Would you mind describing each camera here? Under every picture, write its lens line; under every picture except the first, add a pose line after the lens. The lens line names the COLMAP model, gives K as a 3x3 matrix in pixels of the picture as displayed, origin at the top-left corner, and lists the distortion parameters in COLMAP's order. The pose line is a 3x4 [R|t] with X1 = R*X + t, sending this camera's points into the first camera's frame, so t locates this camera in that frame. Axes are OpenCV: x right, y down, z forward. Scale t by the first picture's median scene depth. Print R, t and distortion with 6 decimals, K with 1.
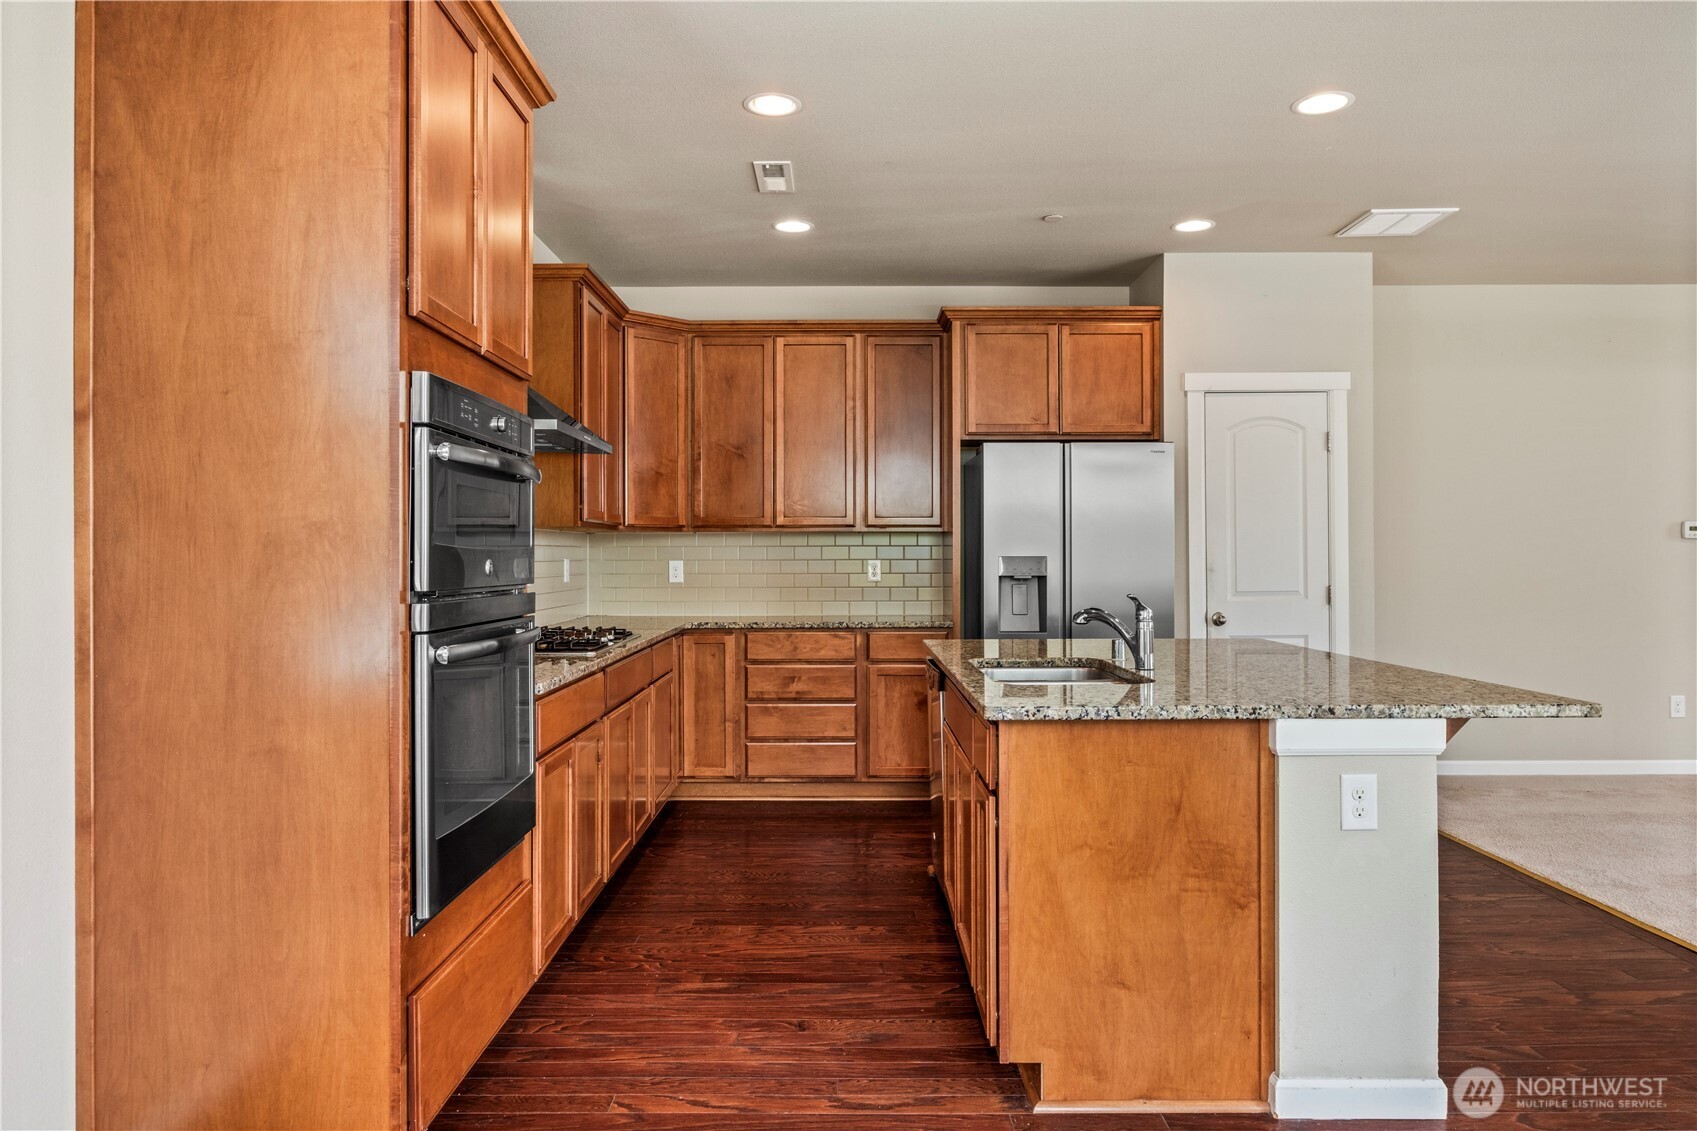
lens RADIAL K [[1111.0, 0, 841.1], [0, 1111.0, 552.4], [0, 0, 1]] dist [-0.010960, 0.008539]
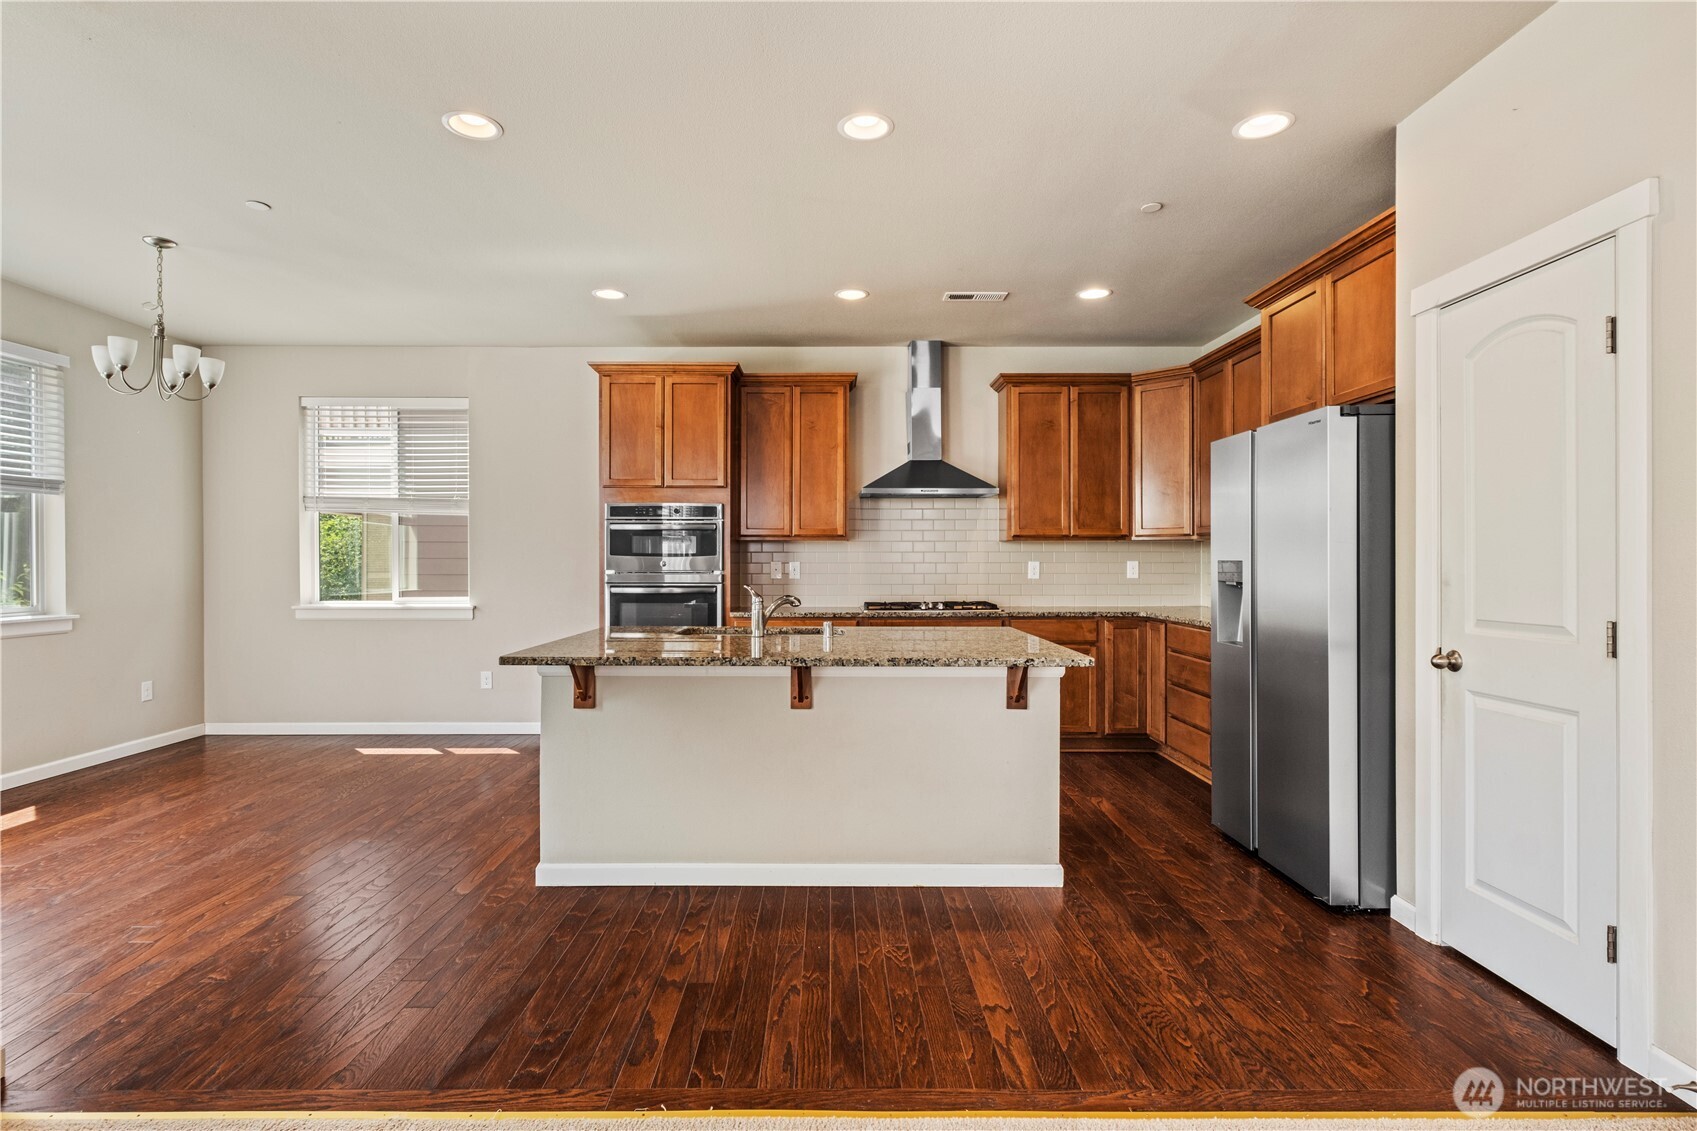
lens RADIAL K [[834.7, 0, 830.3], [0, 834.7, 562.2], [0, 0, 1]] dist [0.001849, 0.001578]
pose [[0.004470, 0.005732, -0.999974, 1.537018], [0.004274, 0.999974, 0.005751, -0.000551], [0.999981, -0.004300, 0.004446, 1.209674]]
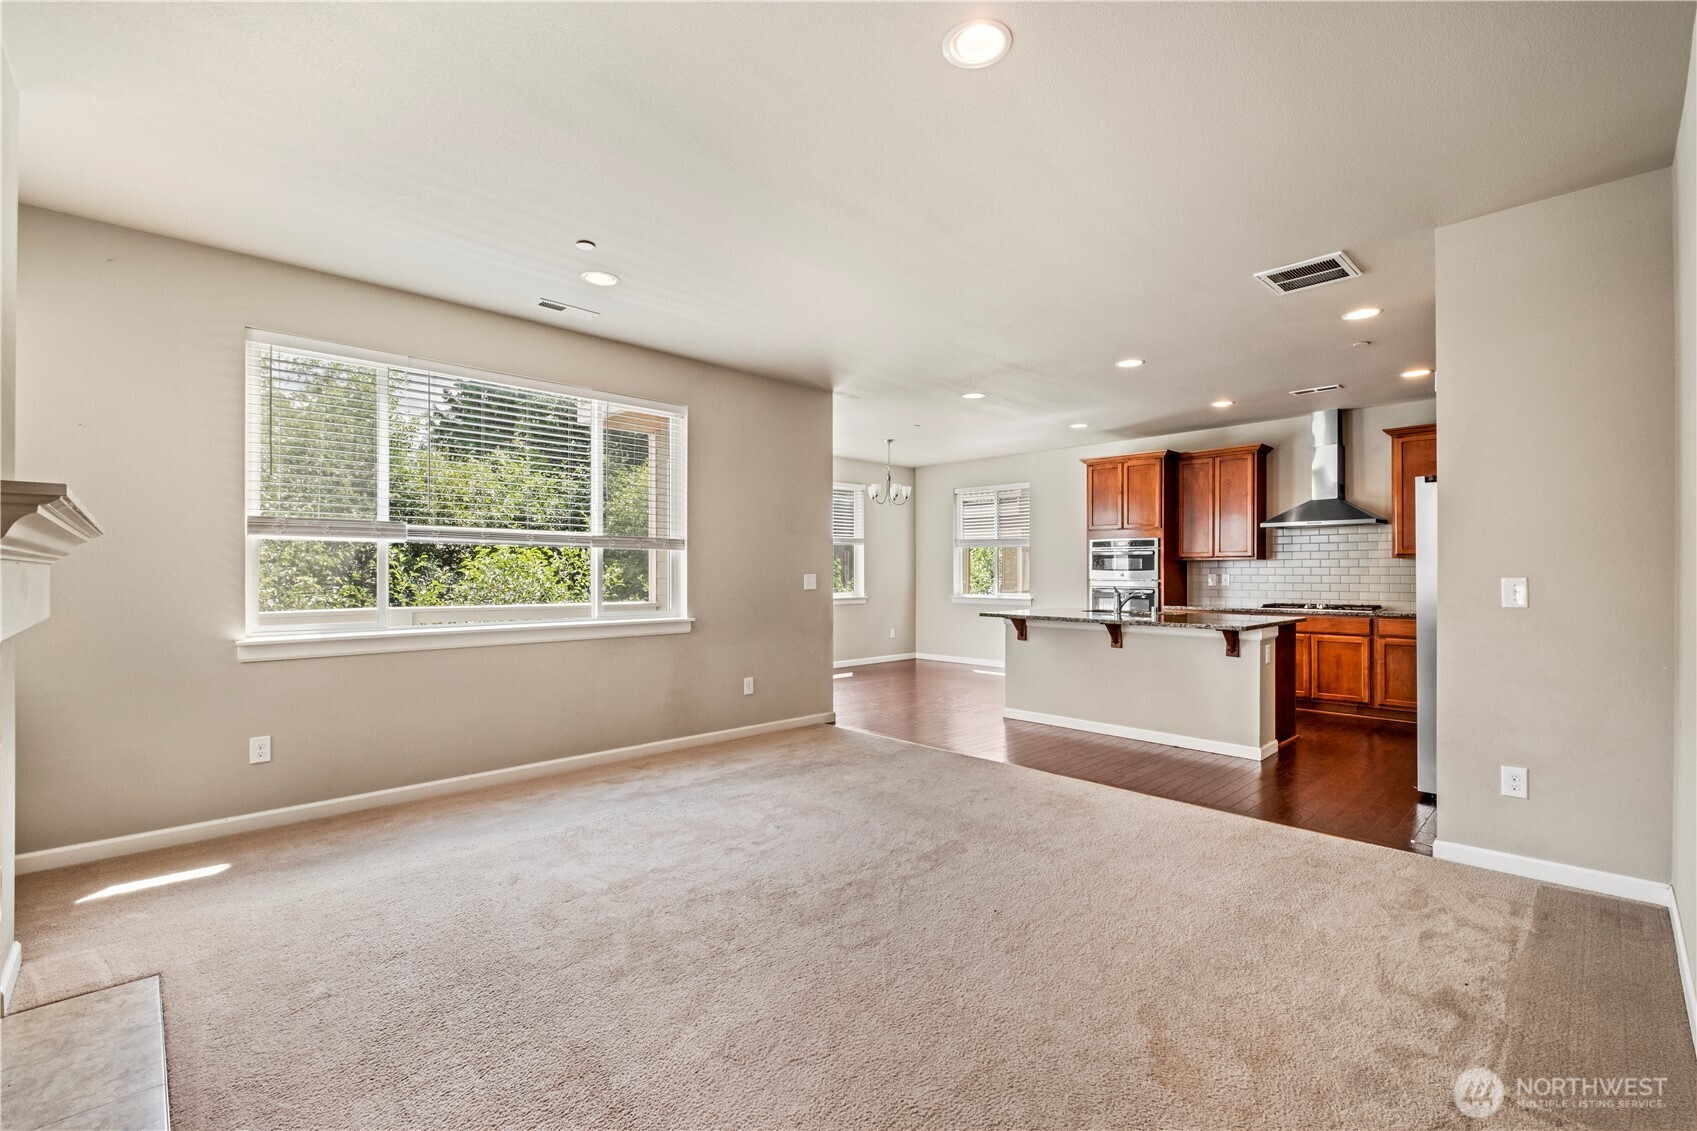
lens RADIAL K [[735.5, 0, 844.3], [0, 735.5, 569.2], [0, 0, 1]] dist [0.003402, -0.004410]
pose [[-0.714083, -0.000678, -0.700061, 2.298485], [0.004187, 0.999978, -0.005239, -0.000263], [0.700049, -0.006672, -0.714064, 2.046432]]
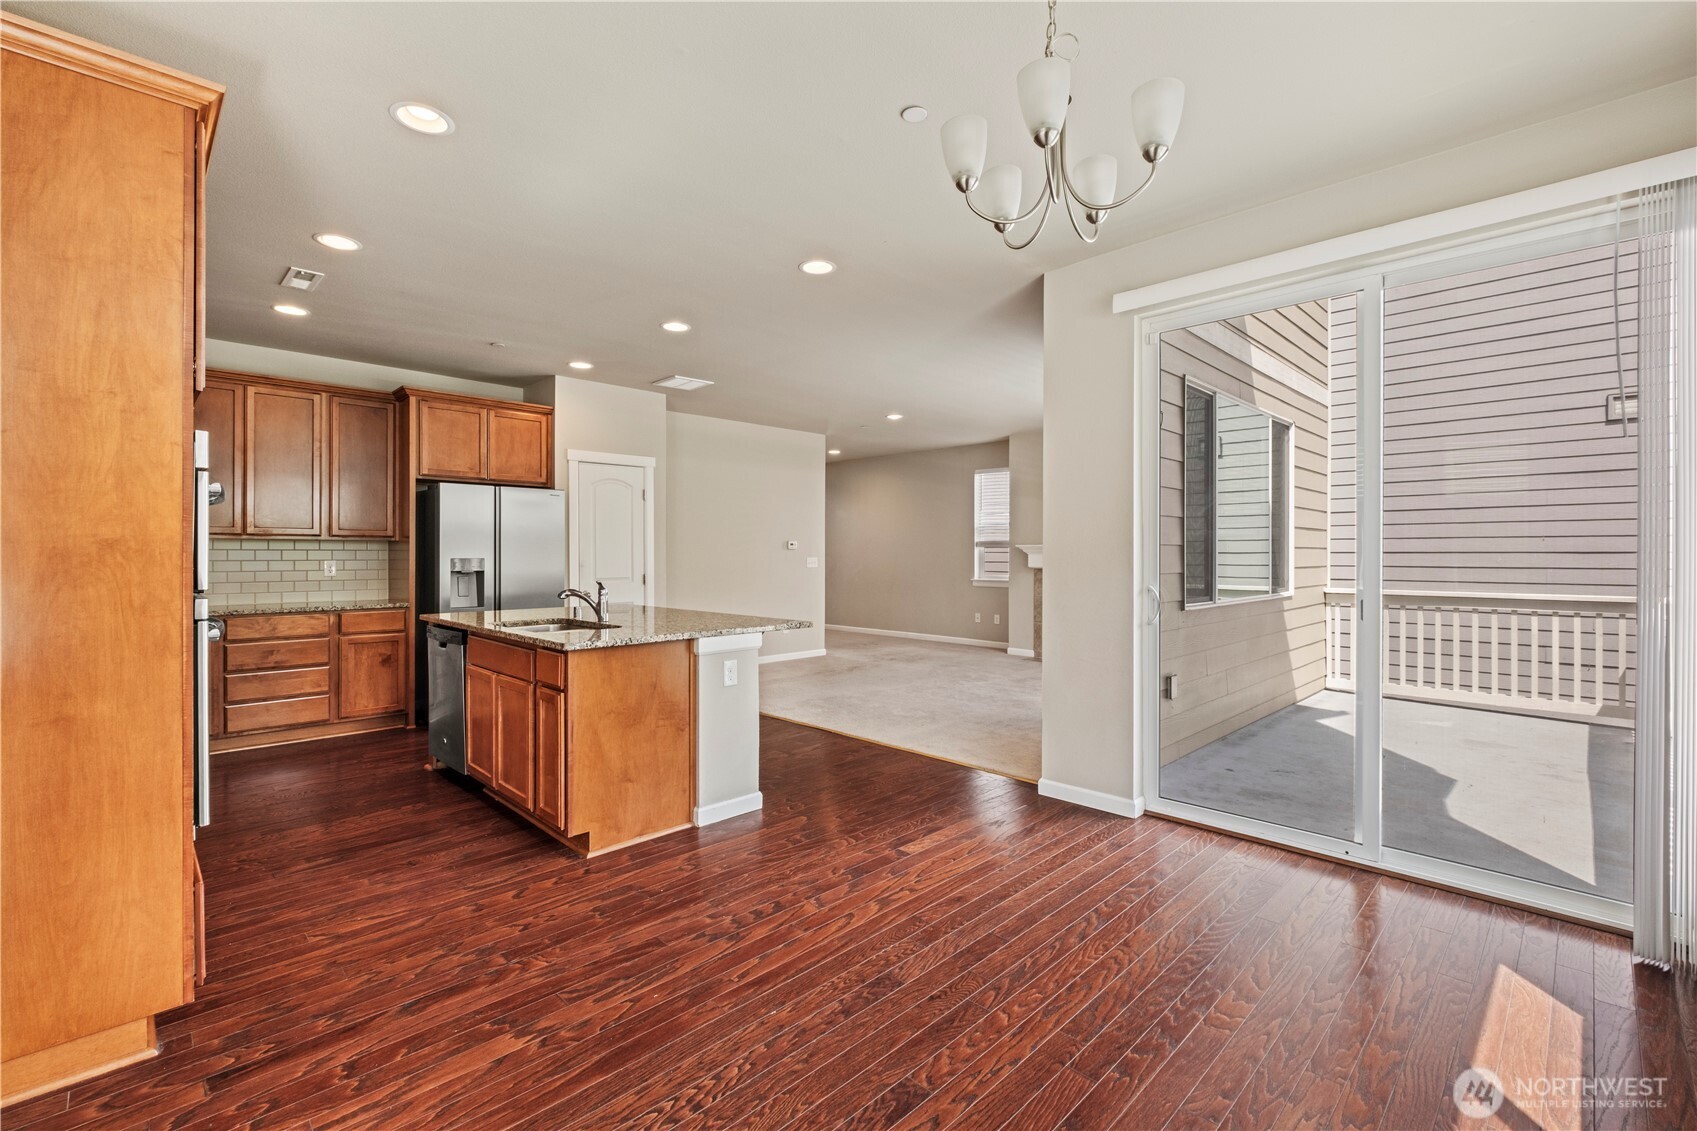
lens RADIAL K [[735.5, 0, 840.5], [0, 735.5, 552.0], [0, 0, 1]] dist [0.003402, -0.004410]
pose [[0.711142, 0.004957, 0.703031, -0.335308], [-0.005084, 0.999985, -0.001908, -0.010641], [-0.703030, -0.002217, 0.711157, -0.155766]]
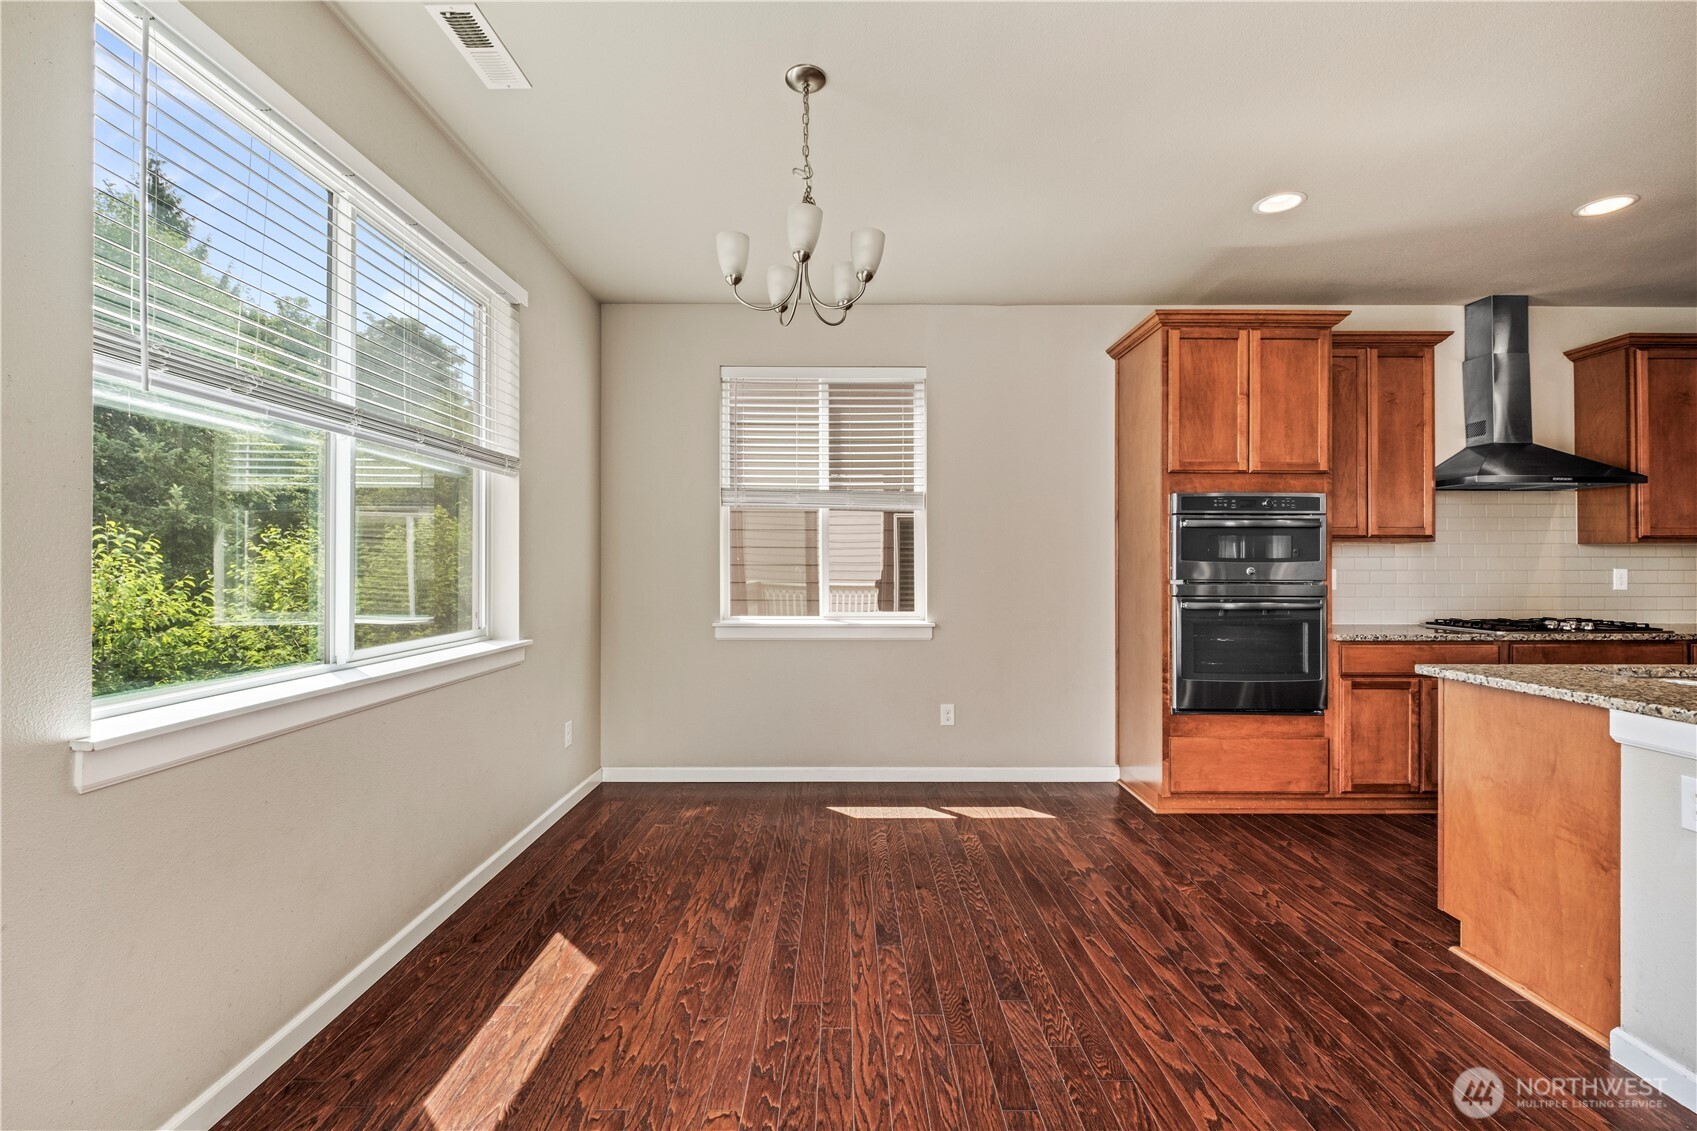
lens RADIAL K [[735.5, 0, 845.2], [0, 735.5, 560.5], [0, 0, 1]] dist [0.003402, -0.004410]
pose [[0.008405, -0.006319, -0.999945, 0.951771], [0.003027, 0.999976, -0.006294, -0.000772], [0.999960, -0.002974, 0.008424, 0.169218]]
